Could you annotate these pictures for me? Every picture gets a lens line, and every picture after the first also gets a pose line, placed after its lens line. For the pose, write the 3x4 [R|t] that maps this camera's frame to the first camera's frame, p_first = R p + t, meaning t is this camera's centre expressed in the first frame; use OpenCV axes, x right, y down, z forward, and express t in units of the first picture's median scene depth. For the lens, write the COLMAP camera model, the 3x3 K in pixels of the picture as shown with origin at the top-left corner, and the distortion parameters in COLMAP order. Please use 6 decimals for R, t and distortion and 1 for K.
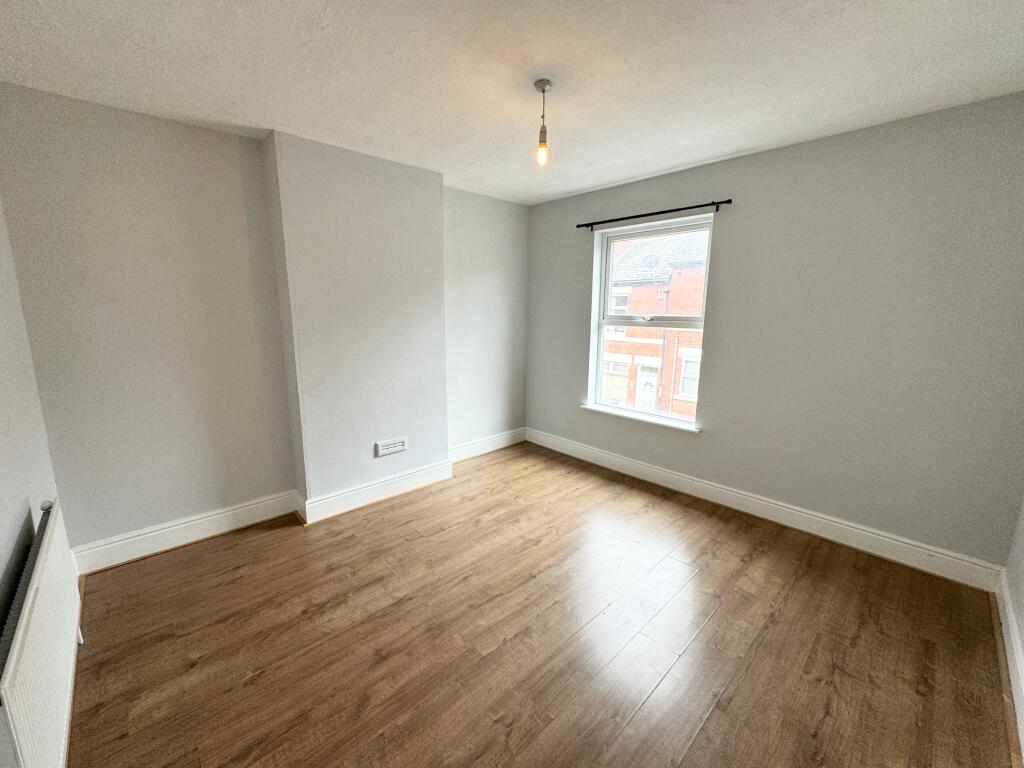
lens RADIAL K [[407.6, 0, 512.0], [0, 407.6, 384.0], [0, 0, 1]] dist [-0.000275, -0.000088]
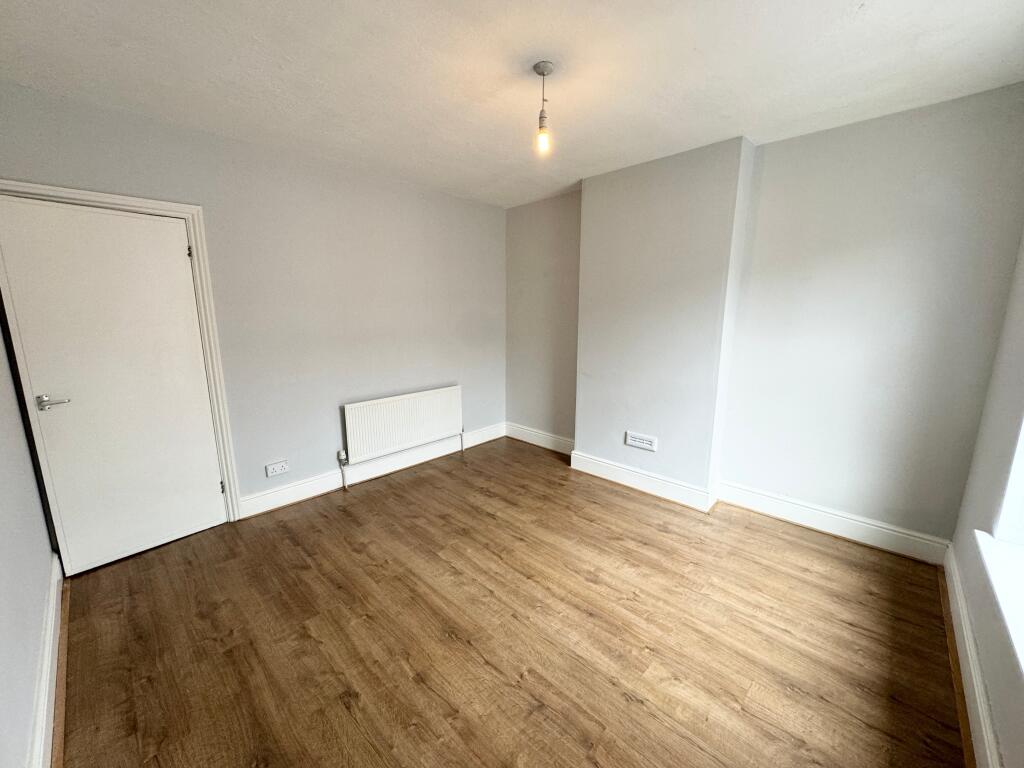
lens RADIAL K [[407.6, 0, 512.0], [0, 407.6, 384.0], [0, 0, 1]] dist [-0.000275, -0.000088]
pose [[0.043743, 0.174303, -0.983720, 0.769702], [-0.180873, 0.969772, 0.163789, -0.109281], [0.982533, 0.170764, 0.073948, 0.664556]]
